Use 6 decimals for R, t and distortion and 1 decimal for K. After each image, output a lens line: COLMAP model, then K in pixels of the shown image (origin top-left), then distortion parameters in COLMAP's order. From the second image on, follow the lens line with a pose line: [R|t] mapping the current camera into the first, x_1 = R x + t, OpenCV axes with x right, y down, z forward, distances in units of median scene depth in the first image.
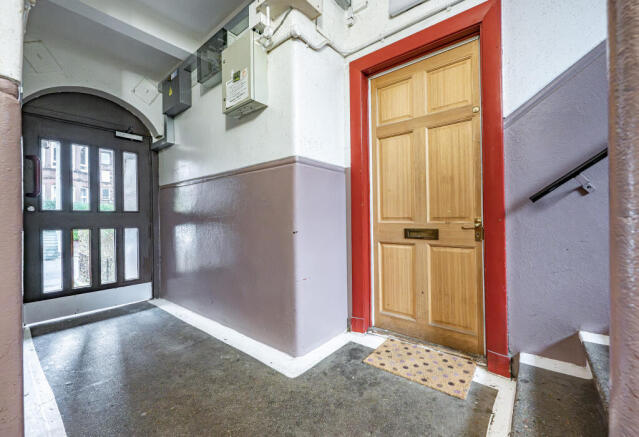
lens RADIAL K [[271.5, 0, 319.5], [0, 271.5, 218.5], [0, 0, 1]] dist [-0.000555, 0.000044]
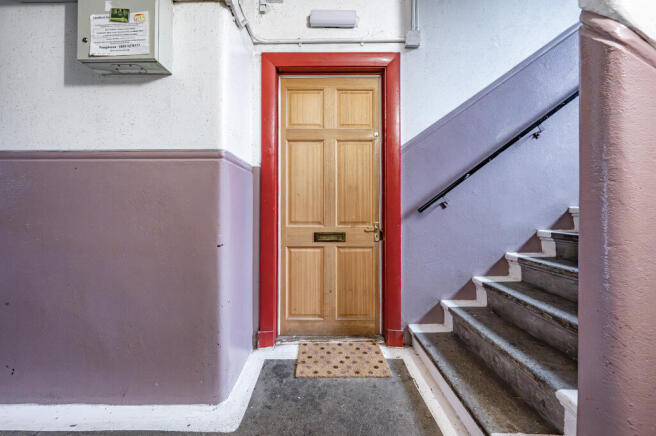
lens RADIAL K [[267.4, 0, 366.9], [0, 267.4, 212.2], [0, 0, 1]] dist [-0.000663, -0.000206]
pose [[0.768835, 0.013592, 0.639302, -0.203451], [-0.006221, 0.999886, -0.013777, -0.029814], [-0.639416, 0.006616, 0.768832, 0.094866]]
